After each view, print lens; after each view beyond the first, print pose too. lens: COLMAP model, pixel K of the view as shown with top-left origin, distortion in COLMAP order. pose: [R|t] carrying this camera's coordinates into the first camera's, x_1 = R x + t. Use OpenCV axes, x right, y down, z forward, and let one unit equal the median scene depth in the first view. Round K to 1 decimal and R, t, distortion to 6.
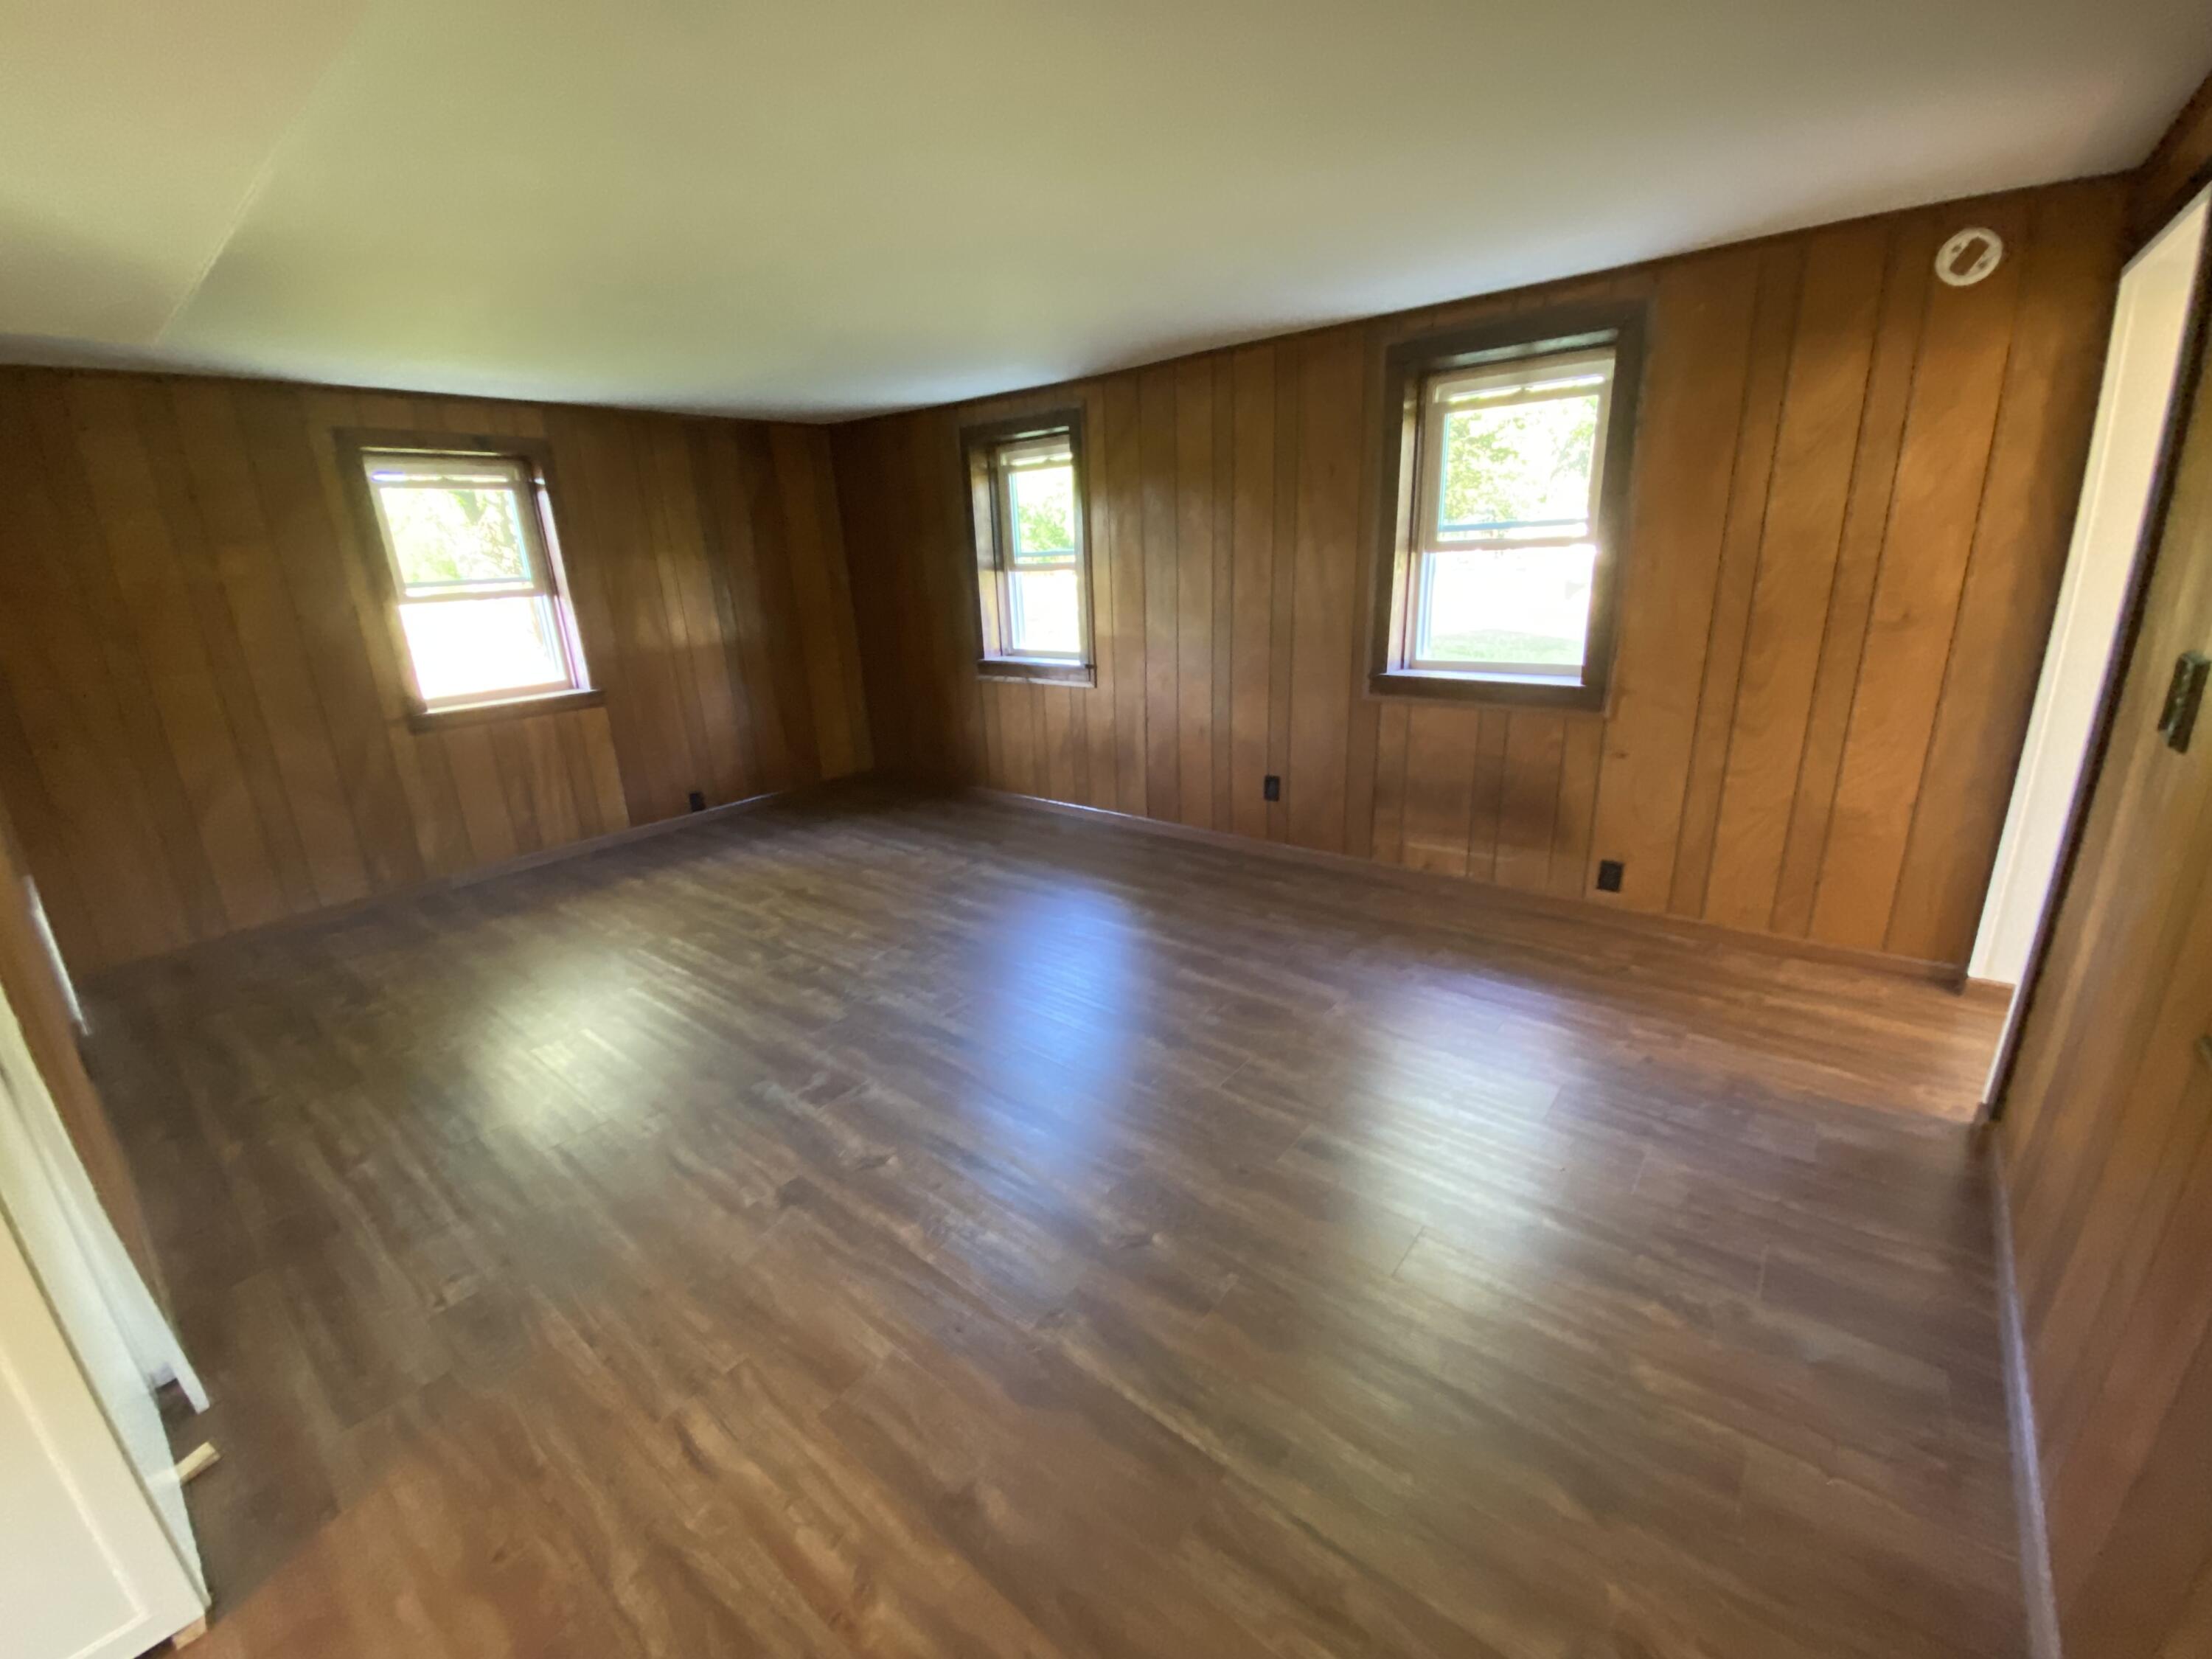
lens RADIAL K [[886.9, 0, 1106.0], [0, 886.9, 829.5], [0, 0, 1]] dist [-0.000825, -0.013281]
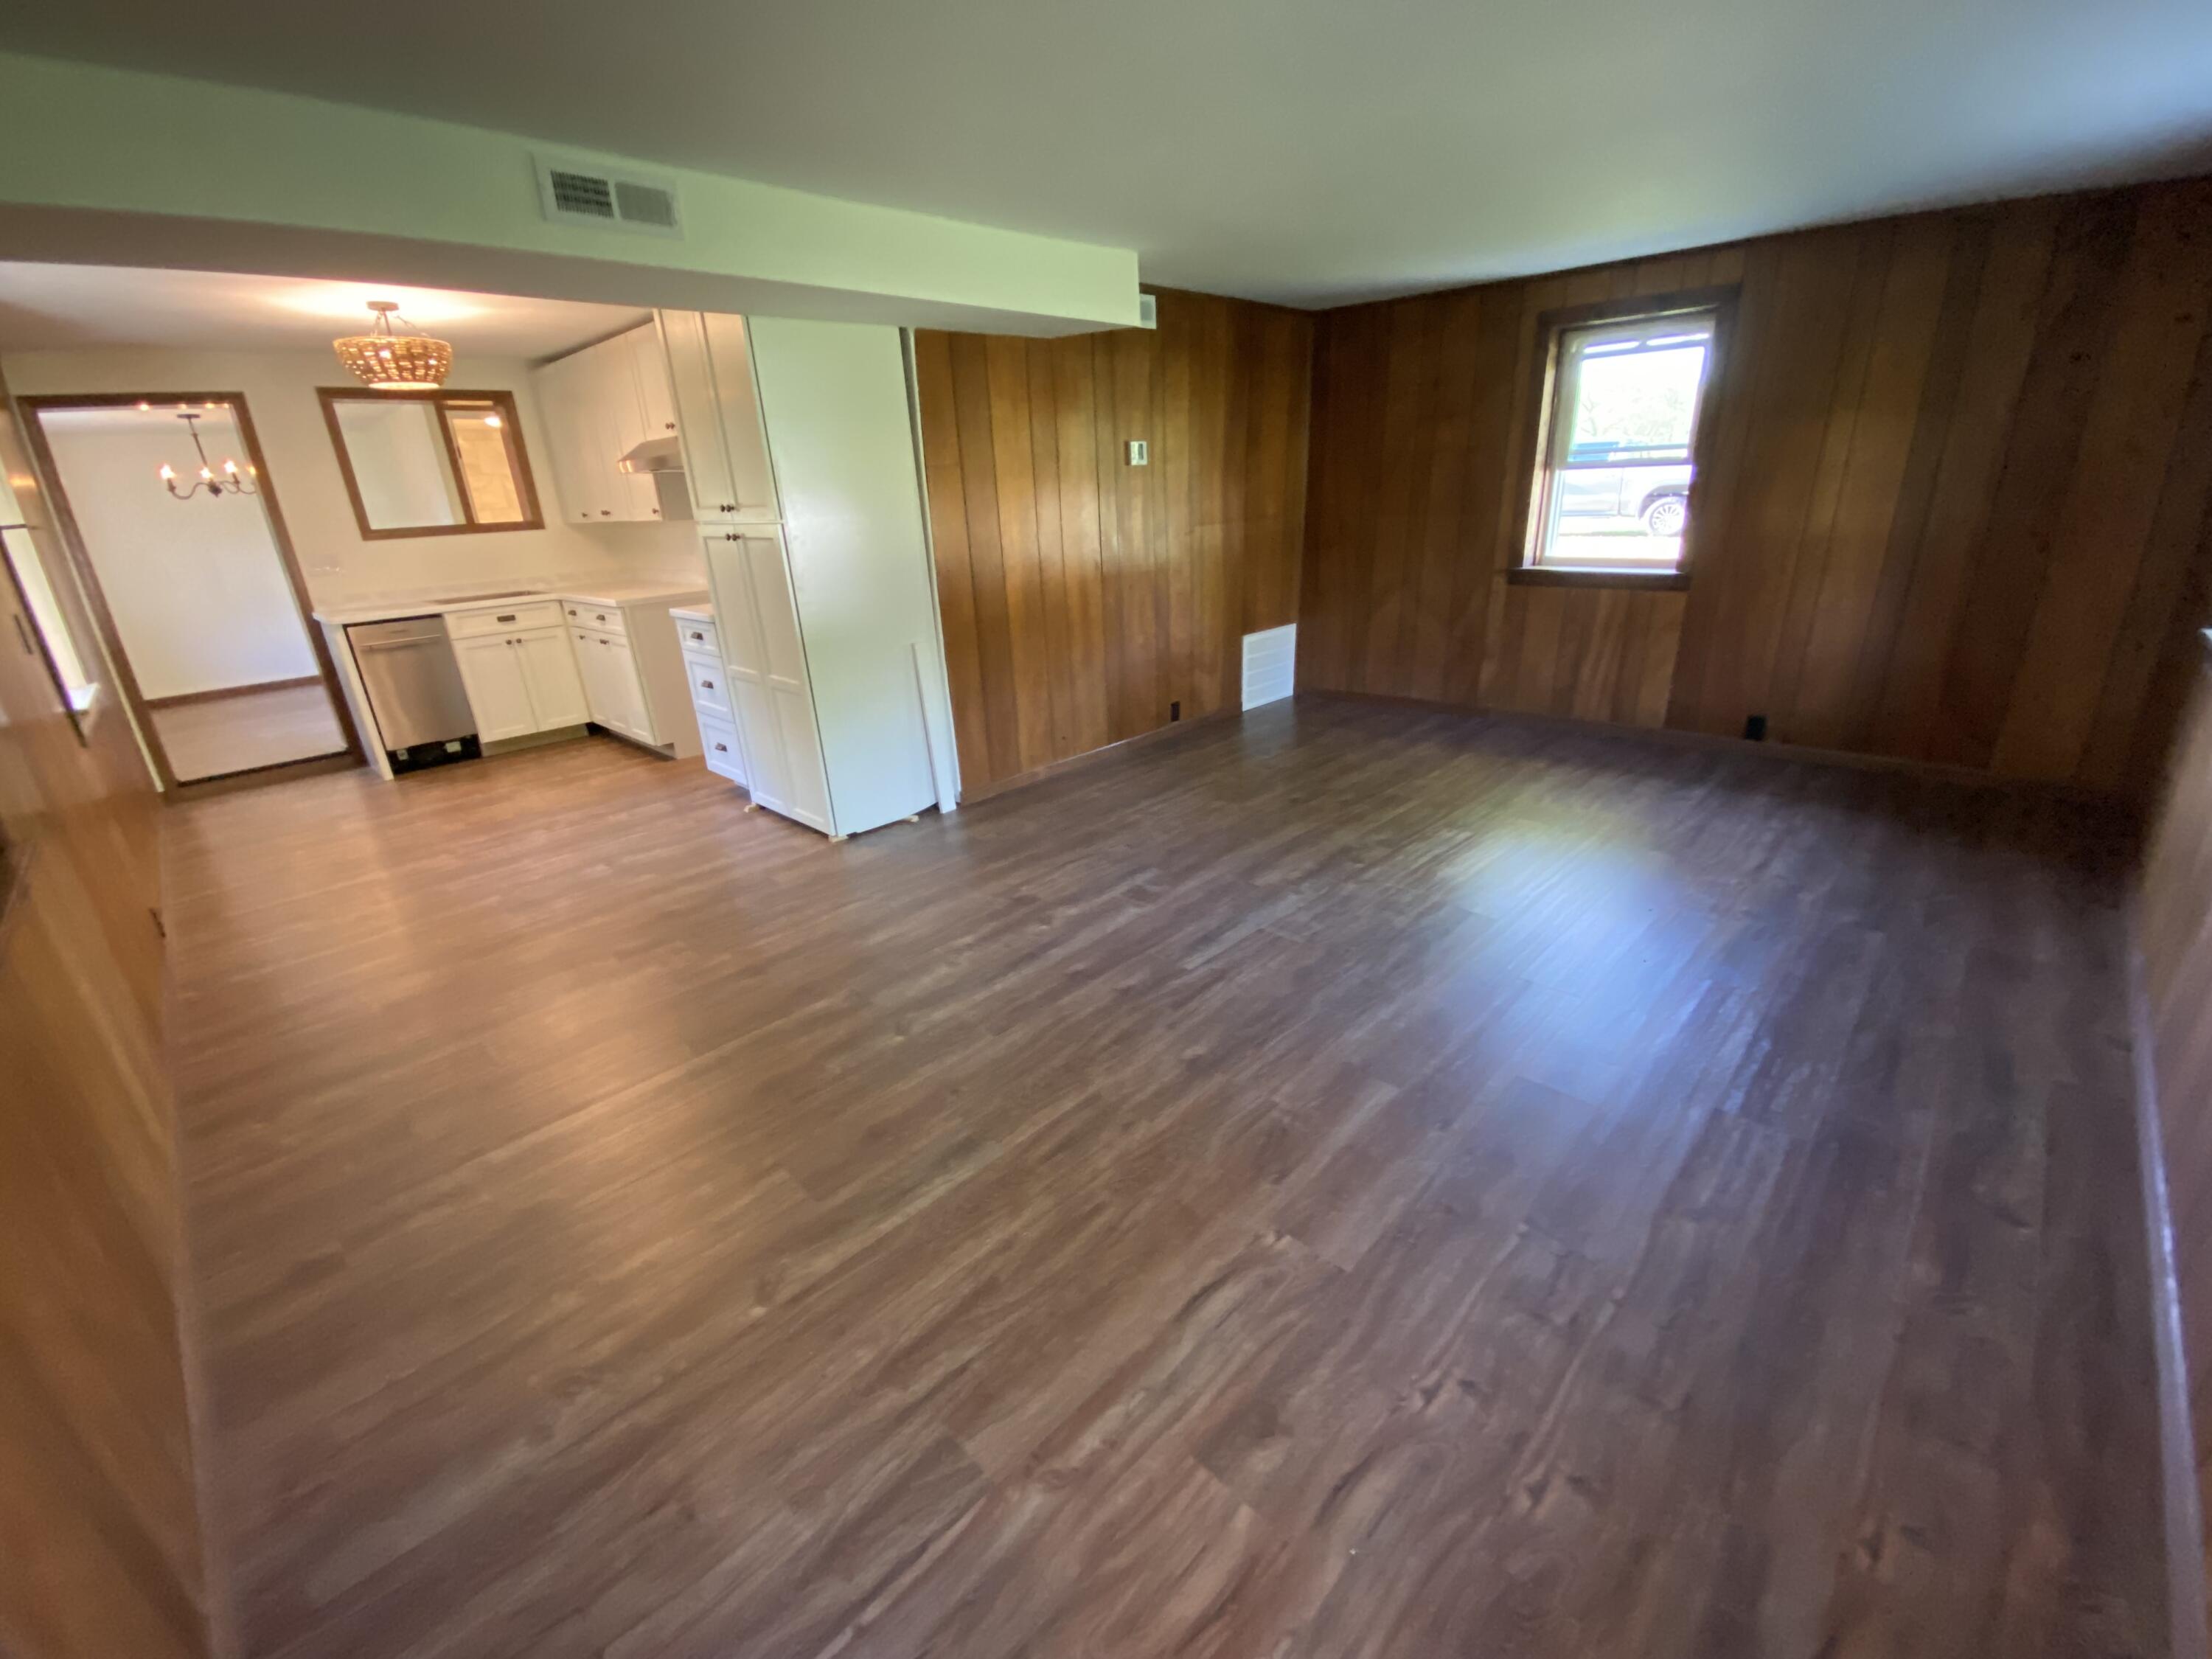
lens RADIAL K [[886.9, 0, 1106.0], [0, 886.9, 829.5], [0, 0, 1]] dist [-0.000825, -0.013281]
pose [[-0.101336, 0.401708, -0.910144, 0.527606], [-0.245066, 0.876583, 0.414181, -0.194315], [0.964196, 0.265016, 0.009615, 0.600795]]
